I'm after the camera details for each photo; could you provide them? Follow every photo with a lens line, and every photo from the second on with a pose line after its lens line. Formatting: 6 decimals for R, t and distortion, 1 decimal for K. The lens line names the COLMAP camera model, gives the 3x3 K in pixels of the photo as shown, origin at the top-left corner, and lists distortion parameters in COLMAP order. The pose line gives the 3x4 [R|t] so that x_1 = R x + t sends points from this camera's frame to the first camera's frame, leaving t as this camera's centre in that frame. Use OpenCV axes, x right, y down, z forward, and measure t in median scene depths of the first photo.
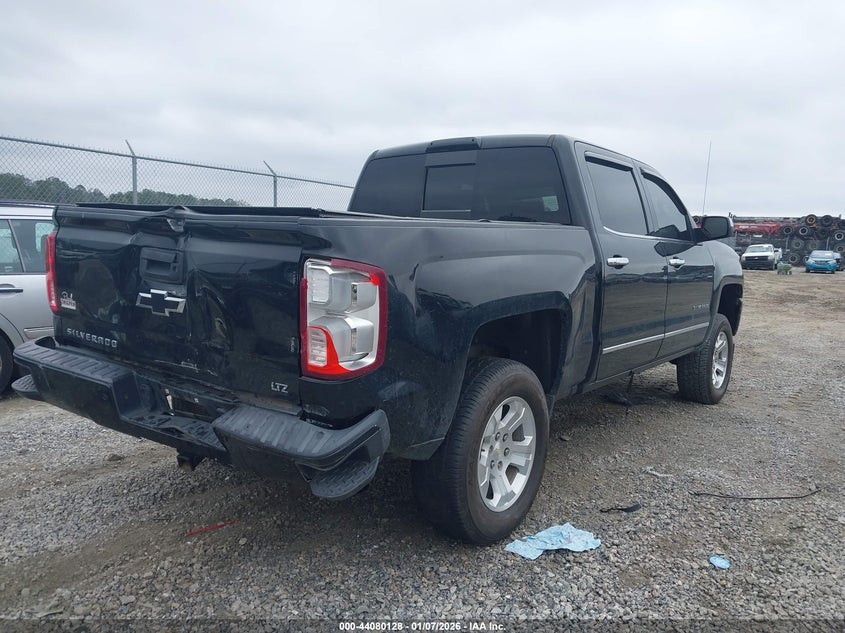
lens RADIAL K [[674.0, 0, 422.9], [0, 674.0, 315.2], [0, 0, 1]] dist [0.015337, 0.003633]
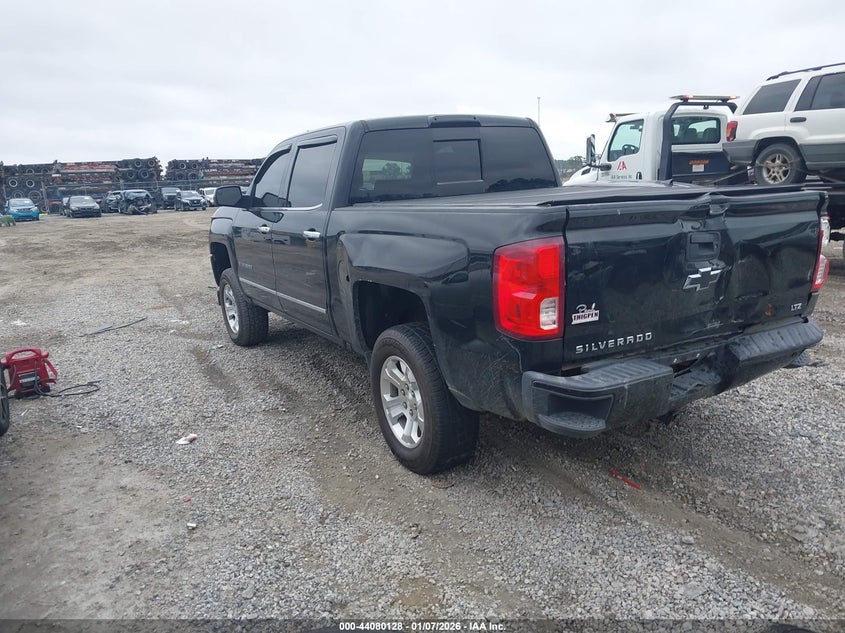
lens RADIAL K [[674.0, 0, 420.7], [0, 674.0, 318.0], [0, 0, 1]] dist [0.015337, 0.003633]
pose [[0.371267, -0.239957, 0.896985, -1.573078], [0.162202, 0.967937, 0.191802, -0.246067], [-0.914249, 0.074283, 0.398284, 0.970801]]
